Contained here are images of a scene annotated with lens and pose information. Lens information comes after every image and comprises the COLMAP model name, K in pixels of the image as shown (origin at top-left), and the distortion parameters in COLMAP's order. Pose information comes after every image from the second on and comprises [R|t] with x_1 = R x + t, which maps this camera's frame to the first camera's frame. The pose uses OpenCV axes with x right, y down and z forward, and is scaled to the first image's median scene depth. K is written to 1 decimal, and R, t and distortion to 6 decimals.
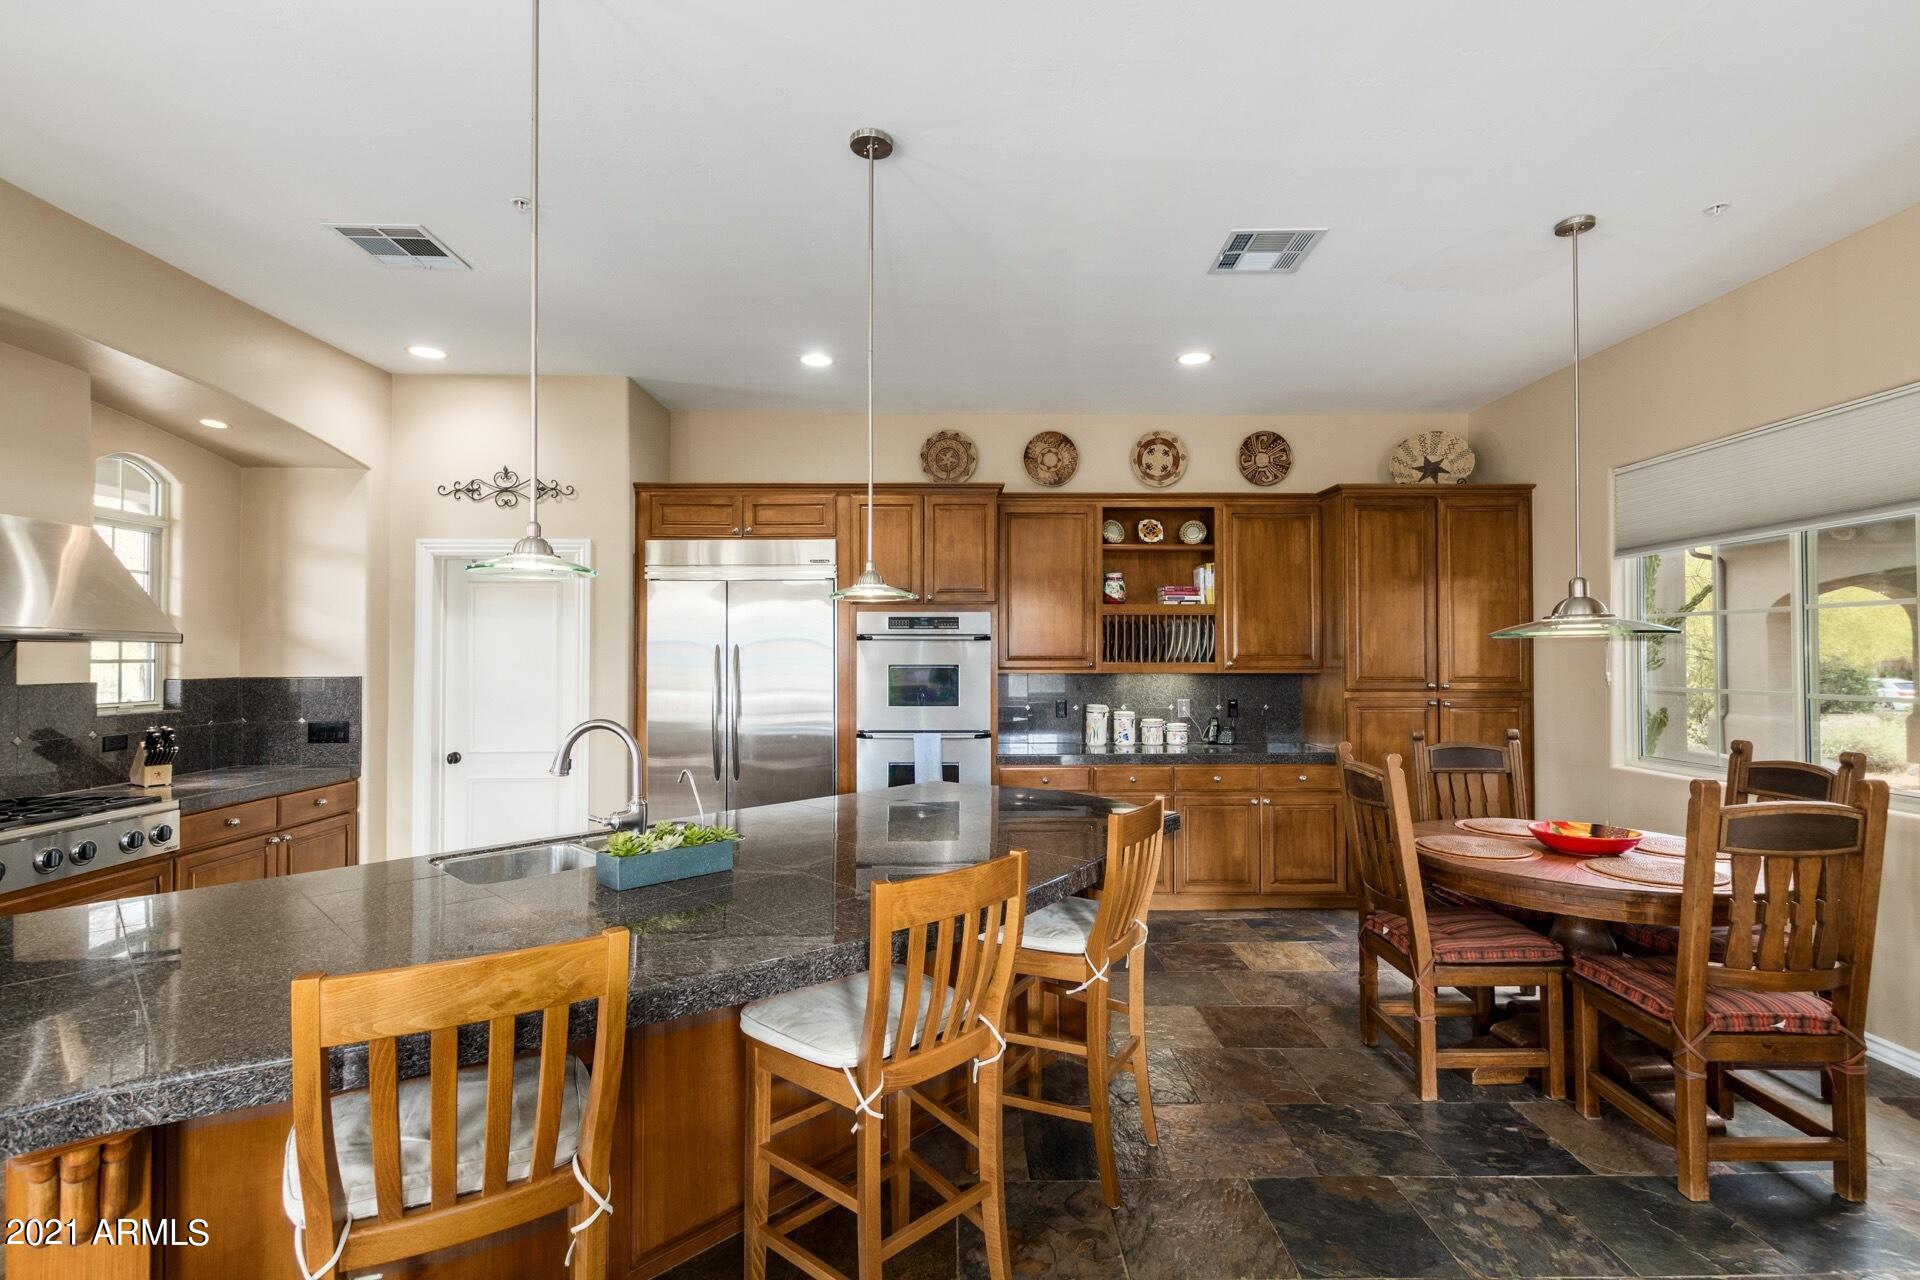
lens RADIAL K [[876.9, 0, 965.6], [0, 876.9, 640.2], [0, 0, 1]] dist [0.001976, -0.001242]
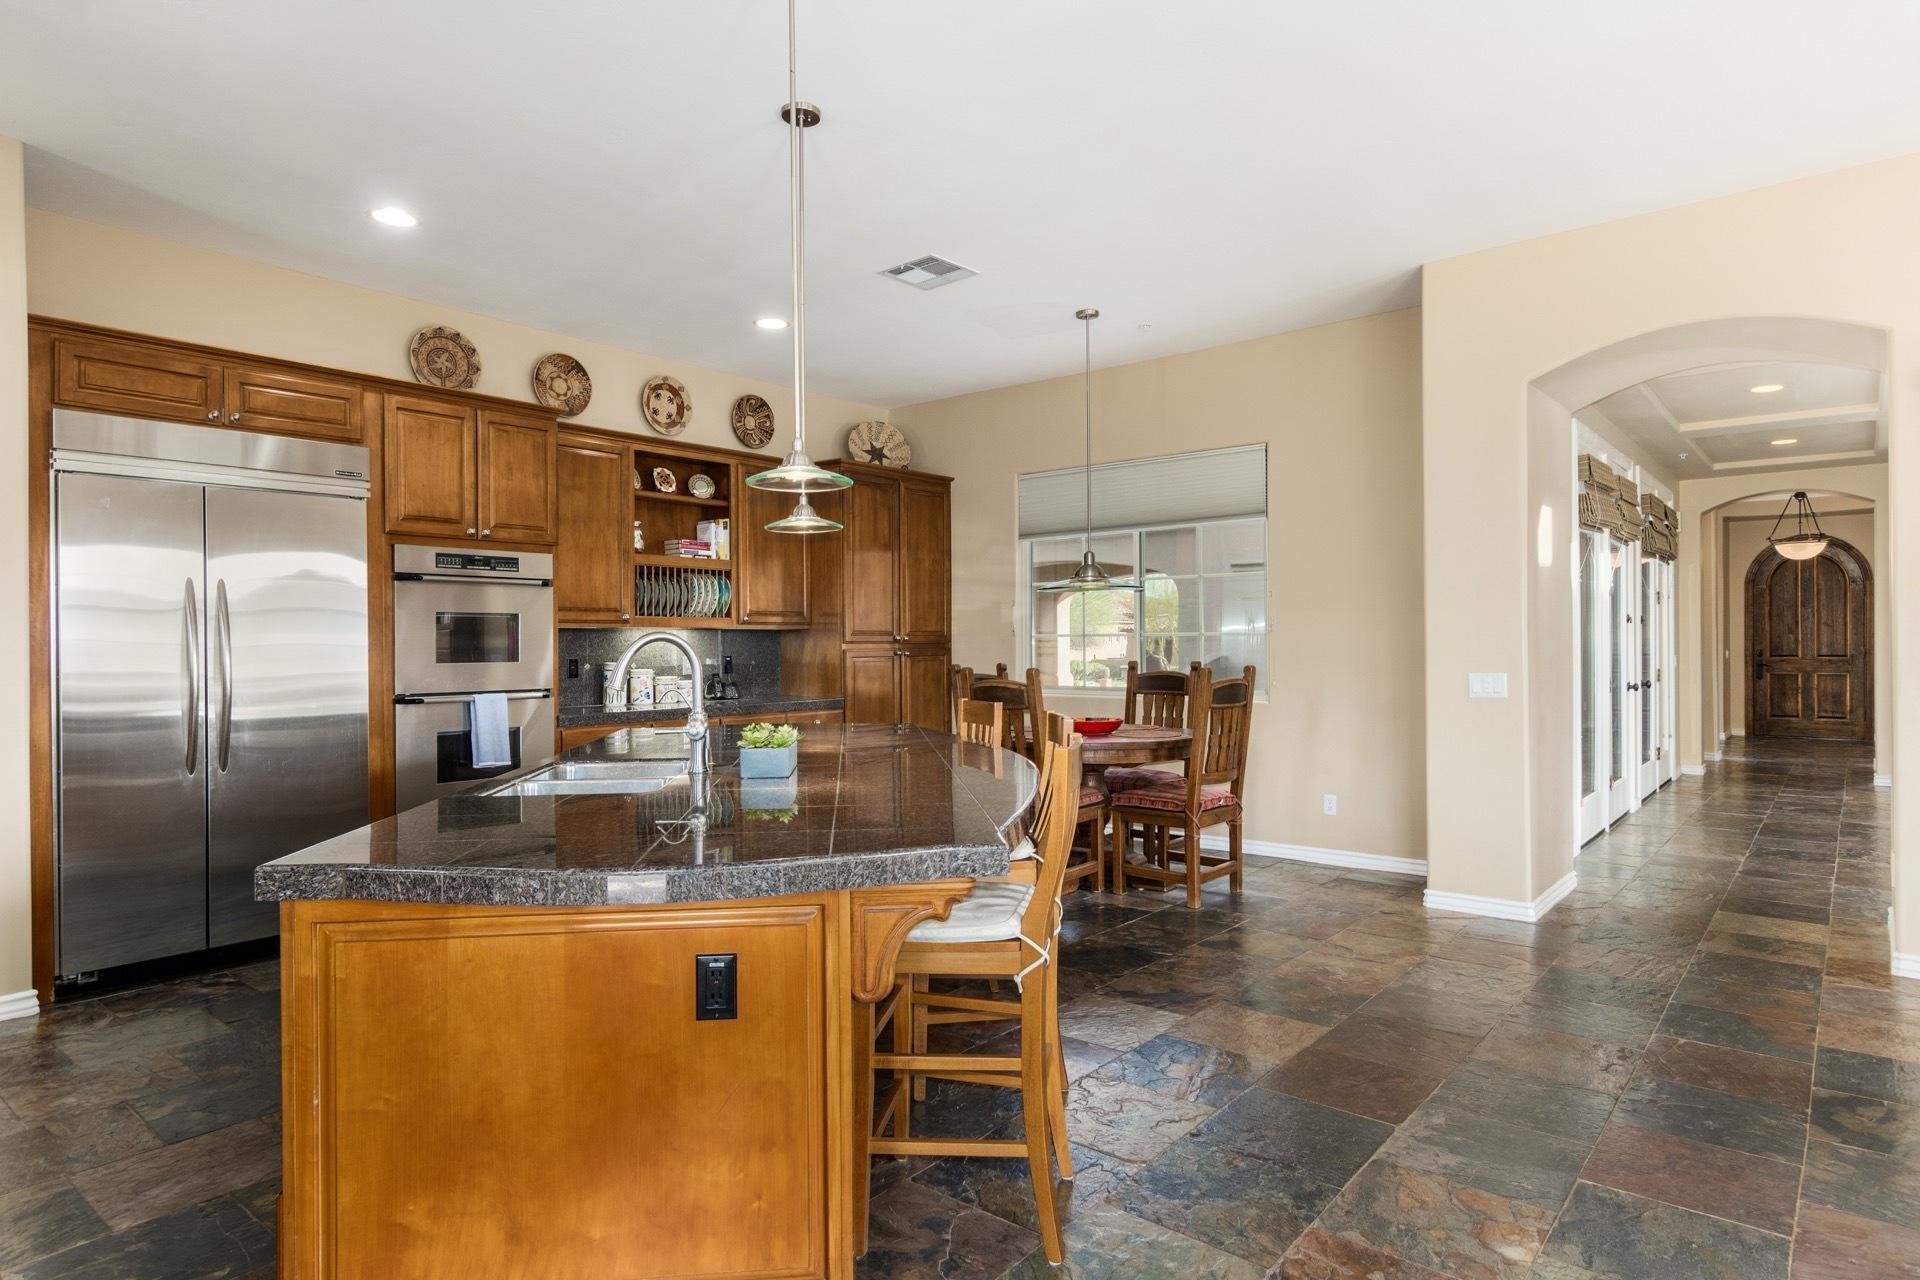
lens RADIAL K [[1085.0, 0, 964.5], [0, 1085.0, 639.1], [0, 0, 1]] dist [0.013141, -0.000539]
pose [[0.646536, -0.000560, 0.762883, -0.539102], [-0.008675, 0.999930, 0.008086, 0.041104], [-0.762834, -0.011845, 0.646486, -0.021990]]
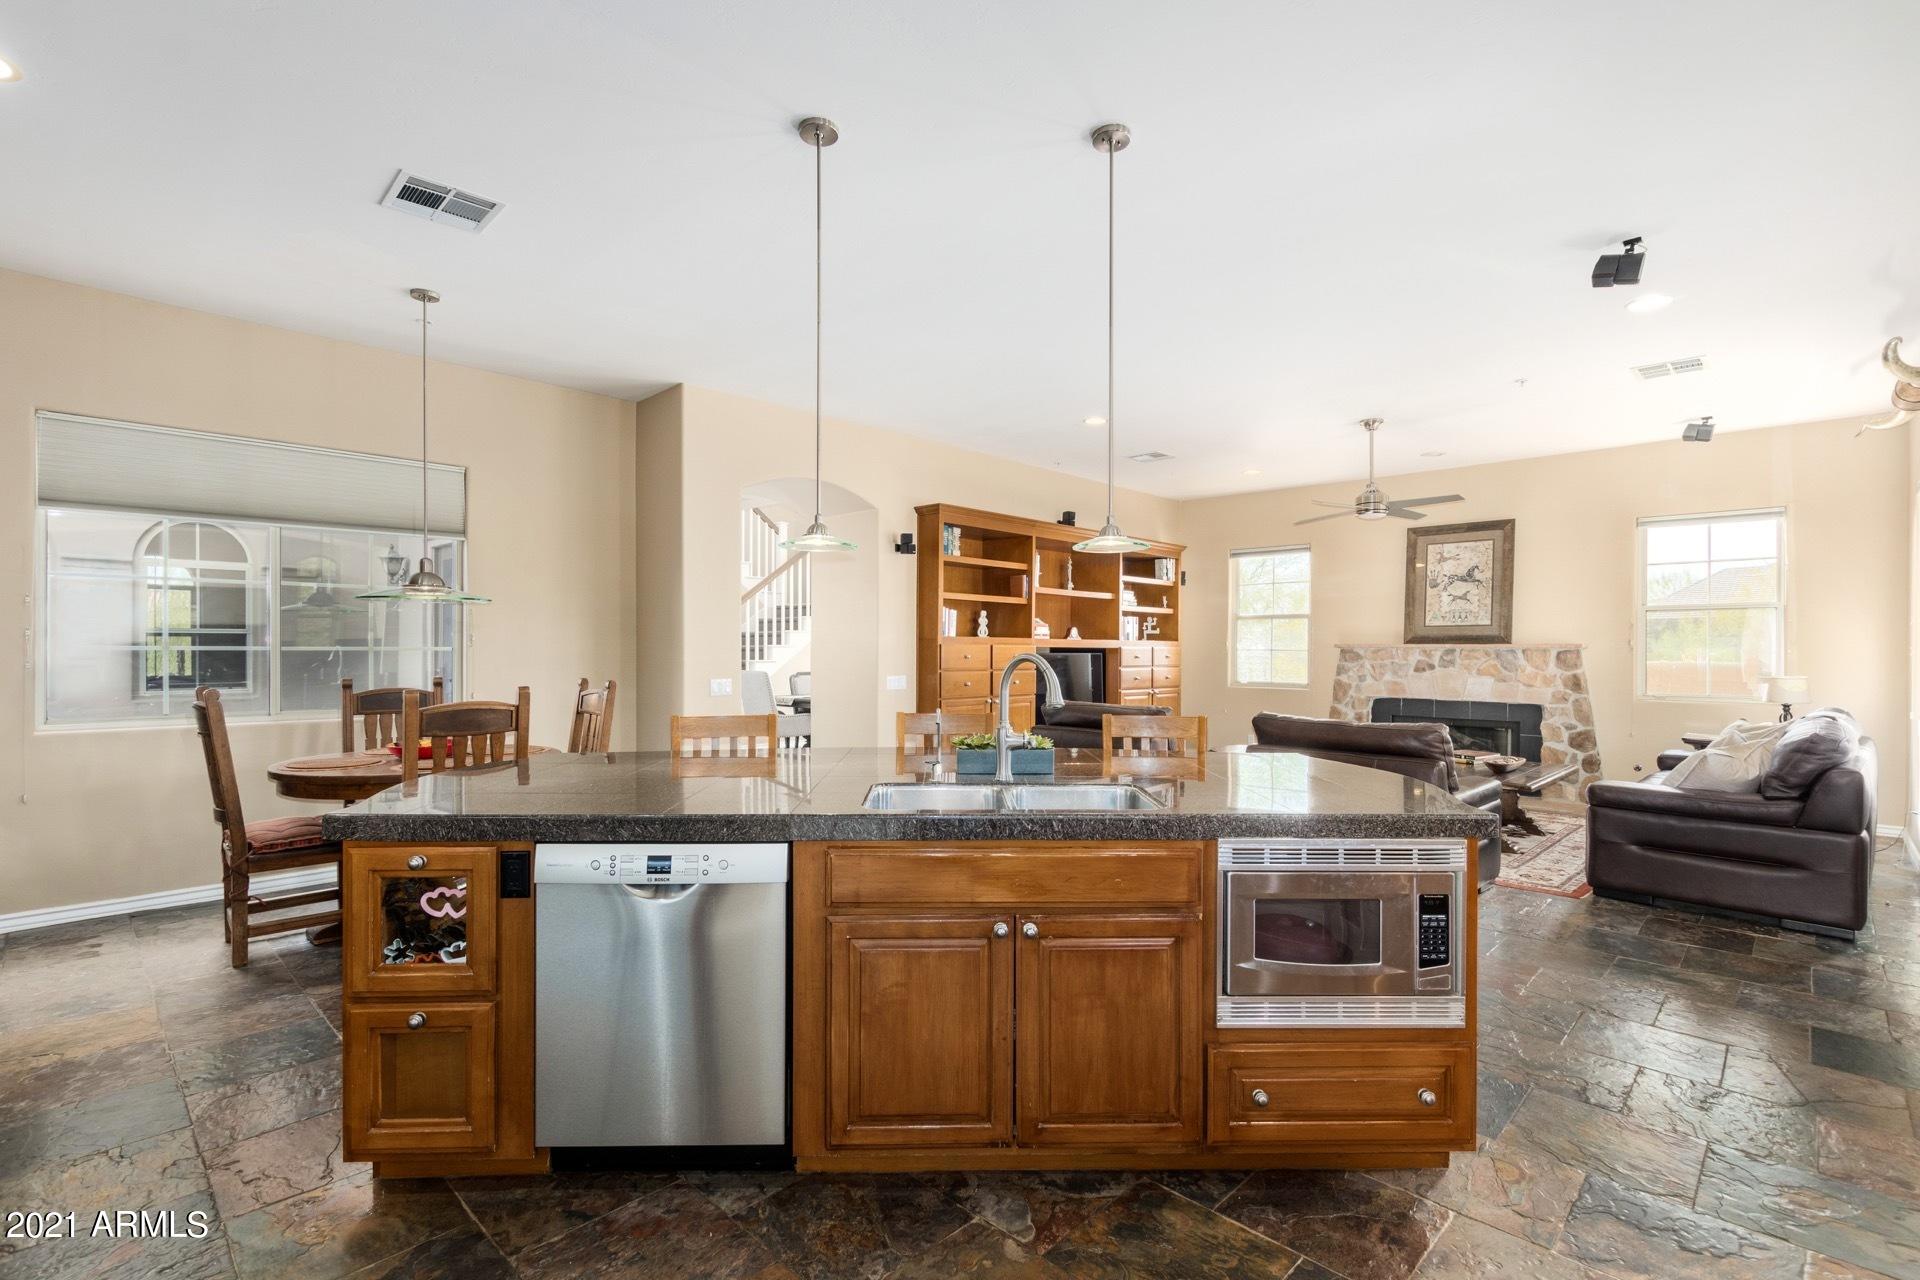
lens RADIAL K [[876.9, 0, 960.5], [0, 876.9, 648.2], [0, 0, 1]] dist [0.001976, -0.001242]
pose [[-0.705632, -0.000419, 0.708579, -0.536159], [-0.016134, 0.999750, -0.015475, 0.048308], [-0.708395, -0.022352, -0.705462, 0.869154]]
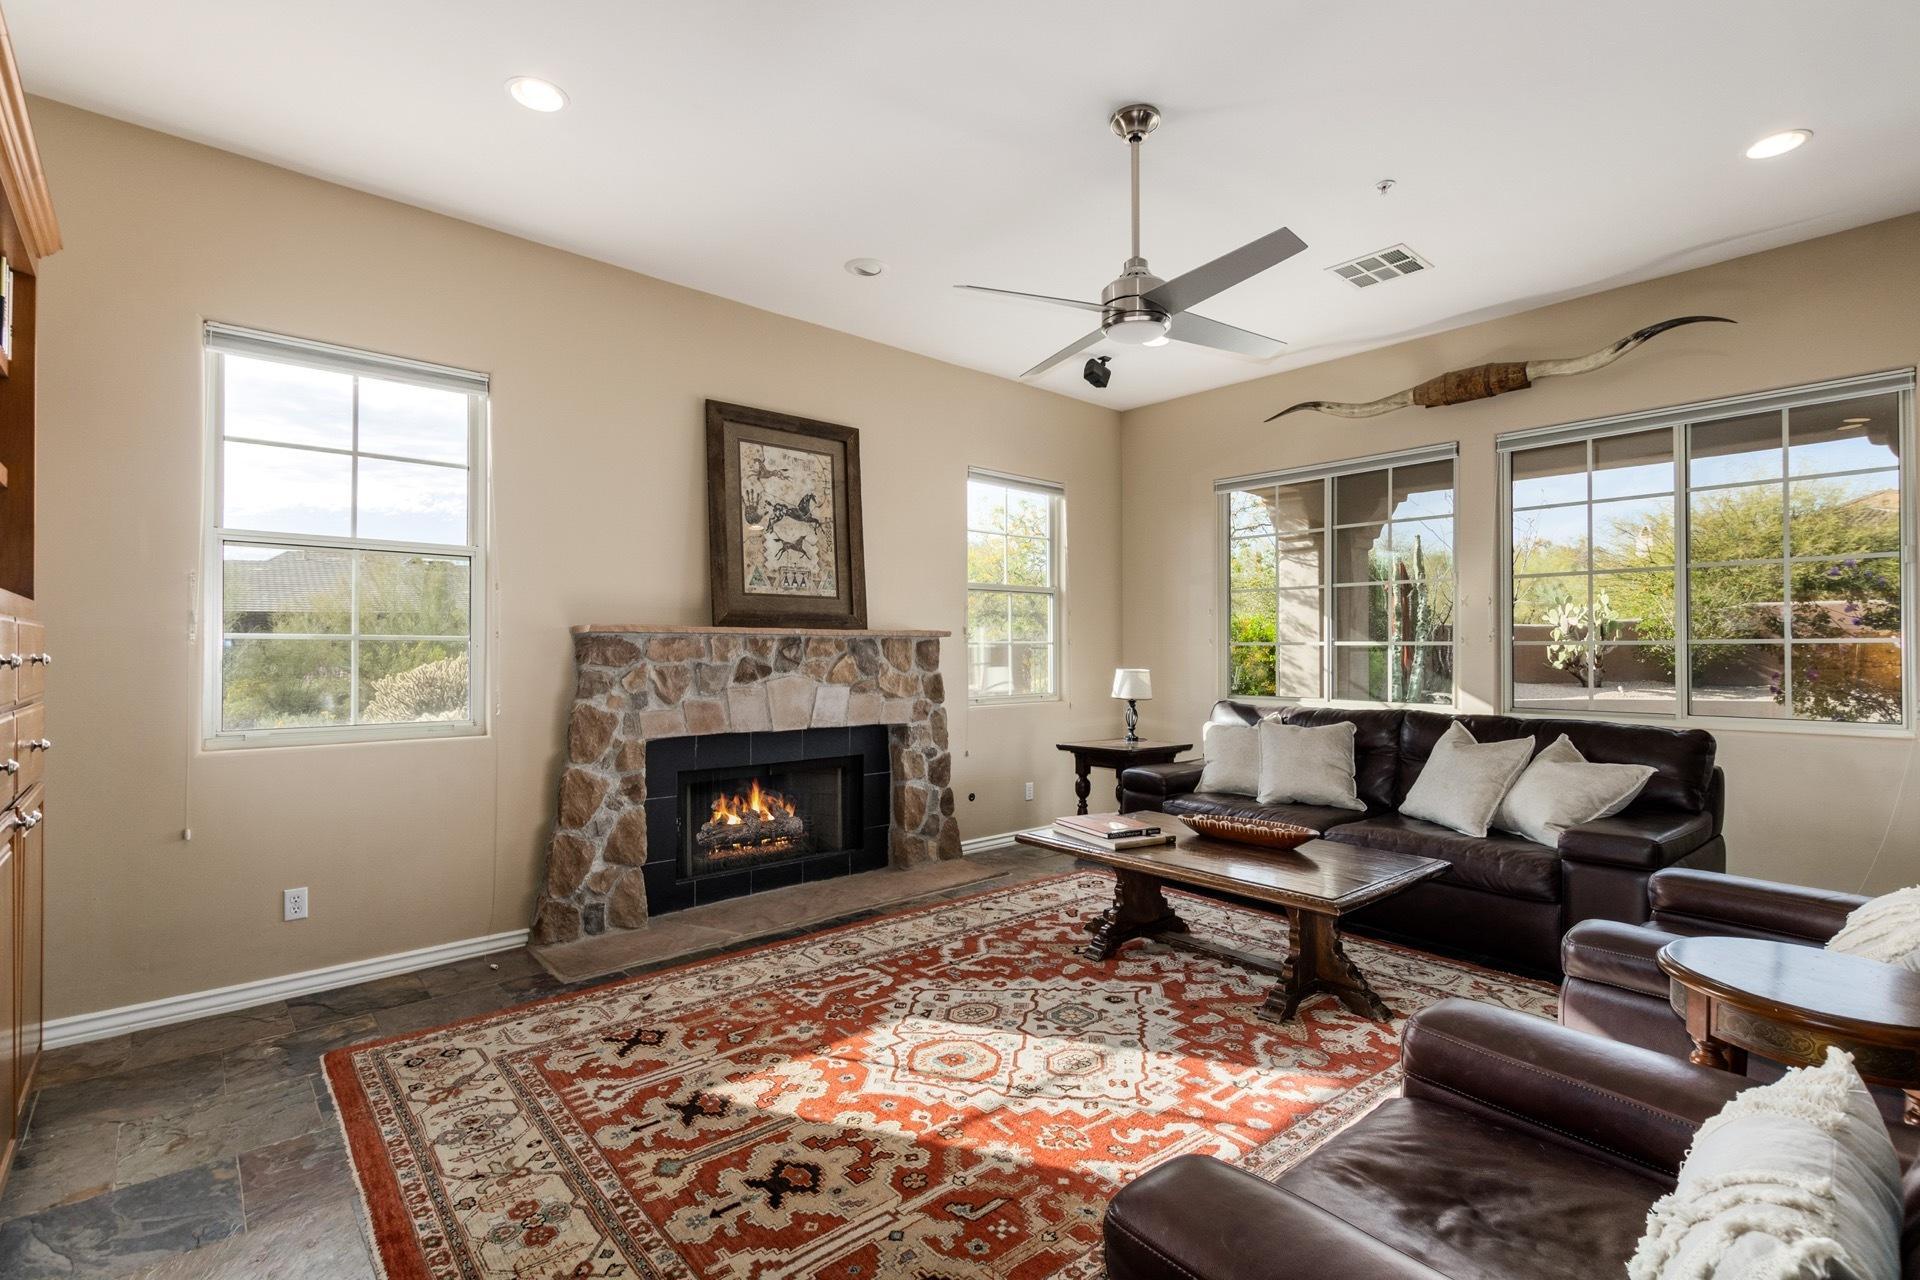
lens RADIAL K [[876.9, 0, 968.3], [0, 876.9, 643.6], [0, 0, 1]] dist [0.001976, -0.001242]
pose [[-0.756869, -0.002541, -0.653562, 0.432033], [0.014112, 0.999696, -0.020229, 0.036873], [0.653414, -0.024533, -0.756603, -0.131662]]
